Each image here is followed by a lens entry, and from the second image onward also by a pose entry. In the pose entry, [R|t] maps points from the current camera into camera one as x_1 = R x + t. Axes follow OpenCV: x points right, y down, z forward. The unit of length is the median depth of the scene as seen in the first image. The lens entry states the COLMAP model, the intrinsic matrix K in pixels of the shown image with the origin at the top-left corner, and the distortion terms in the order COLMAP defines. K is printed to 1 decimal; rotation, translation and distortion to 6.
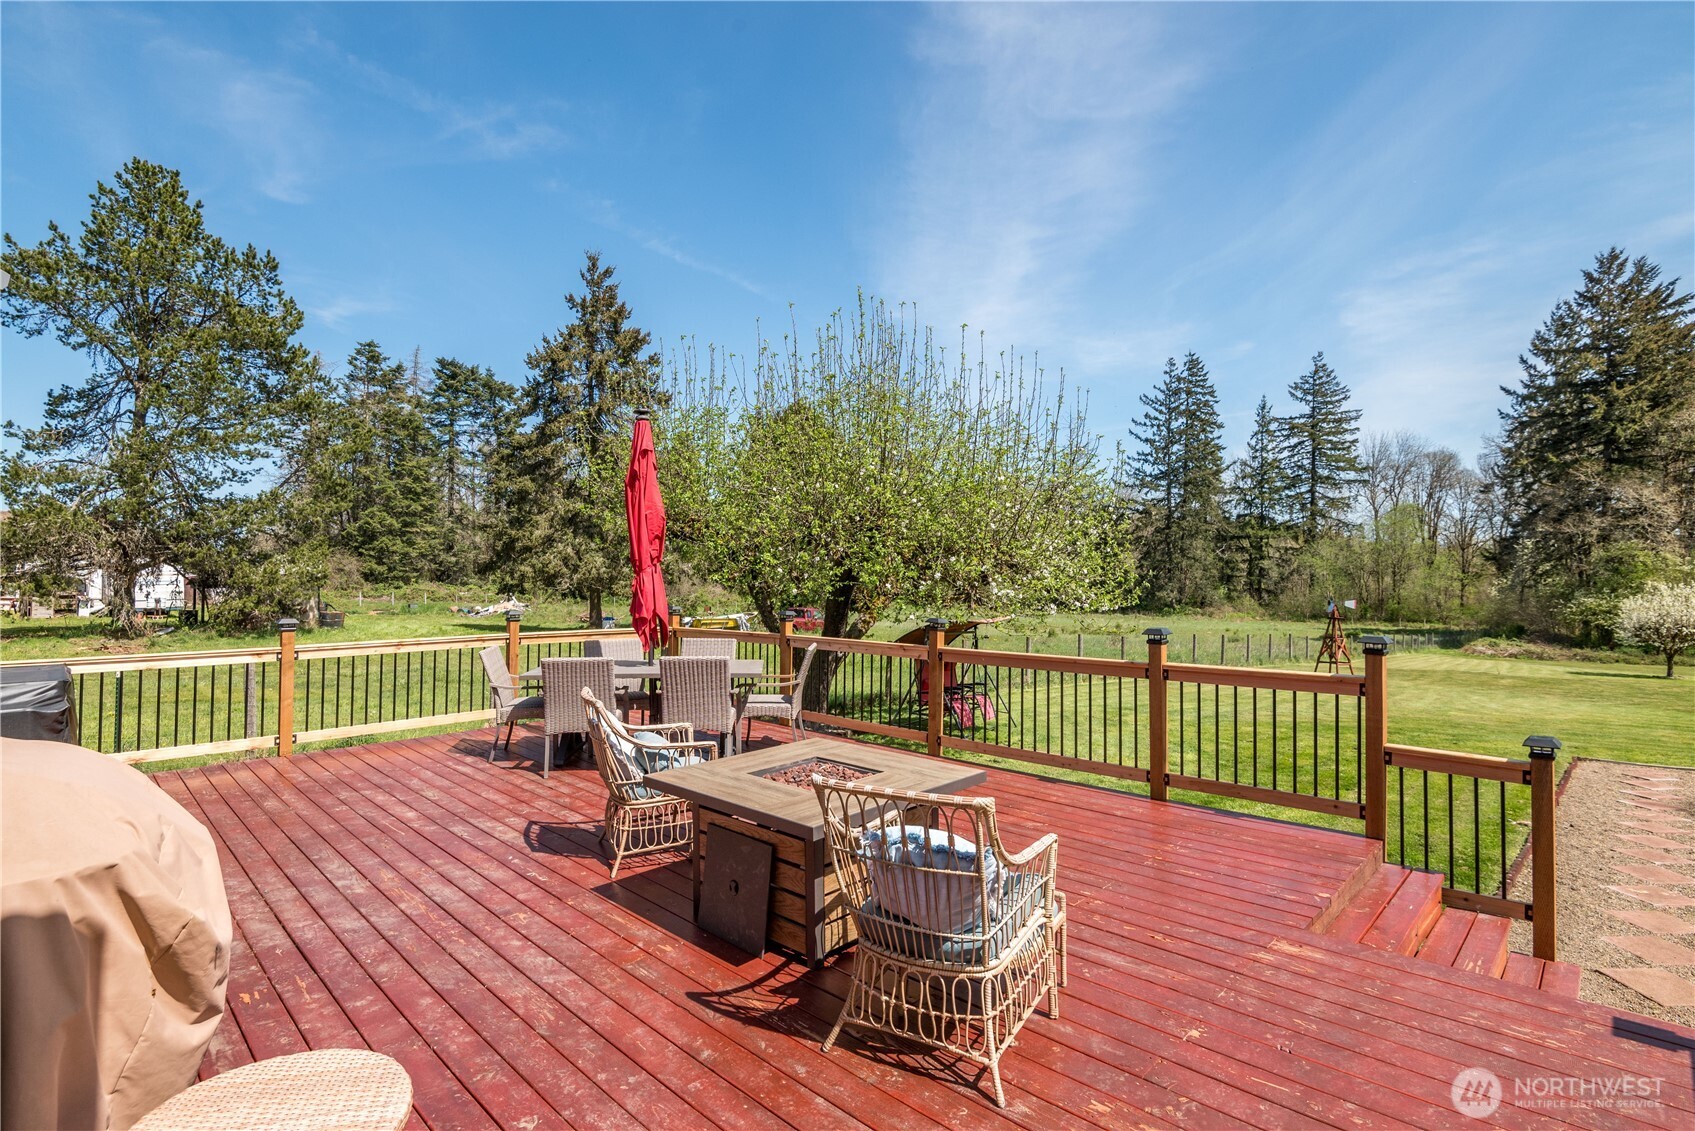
lens RADIAL K [[799.9, 0, 853.2], [0, 799.9, 566.7], [0, 0, 1]] dist [-0.000840, -0.000692]
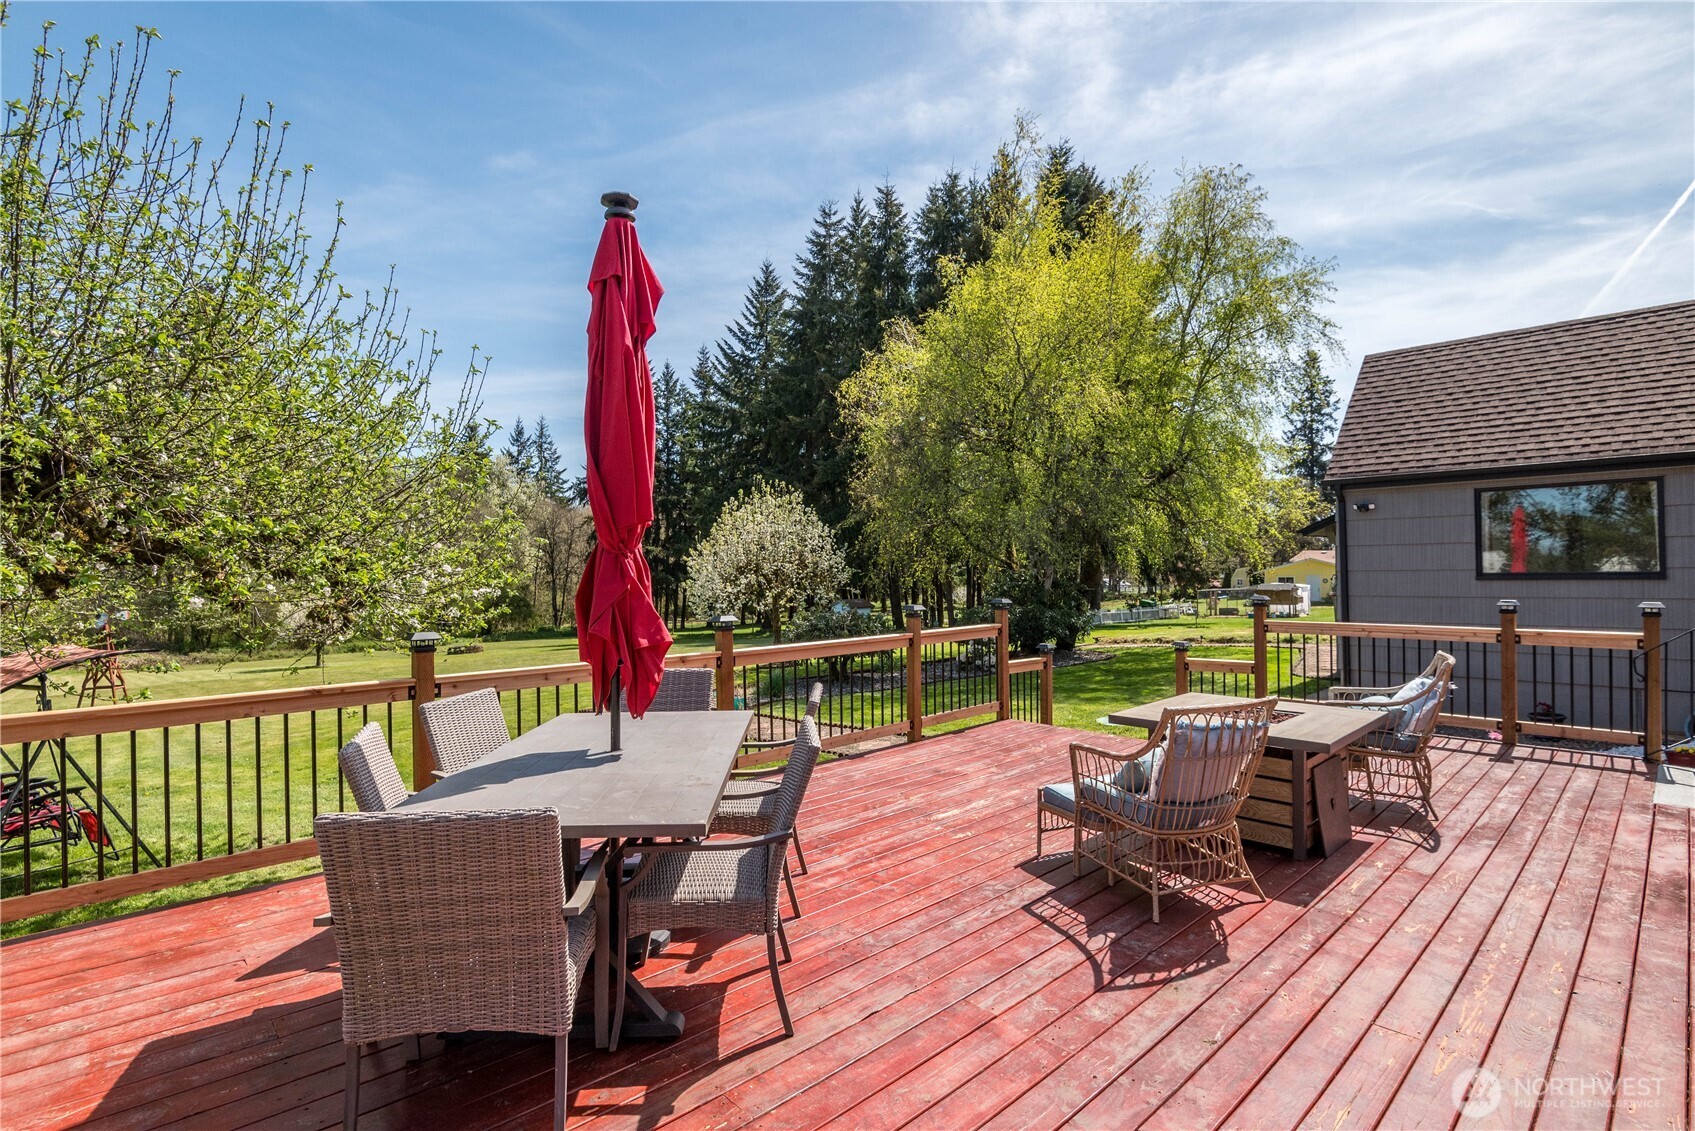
lens RADIAL K [[799.9, 0, 852.2], [0, 799.9, 575.5], [0, 0, 1]] dist [-0.000840, -0.000692]
pose [[0.033625, 0.007284, 0.999408, -1.209119], [-0.003056, 0.999970, -0.007185, 0.046106], [-0.999430, -0.002813, 0.033646, 1.449897]]
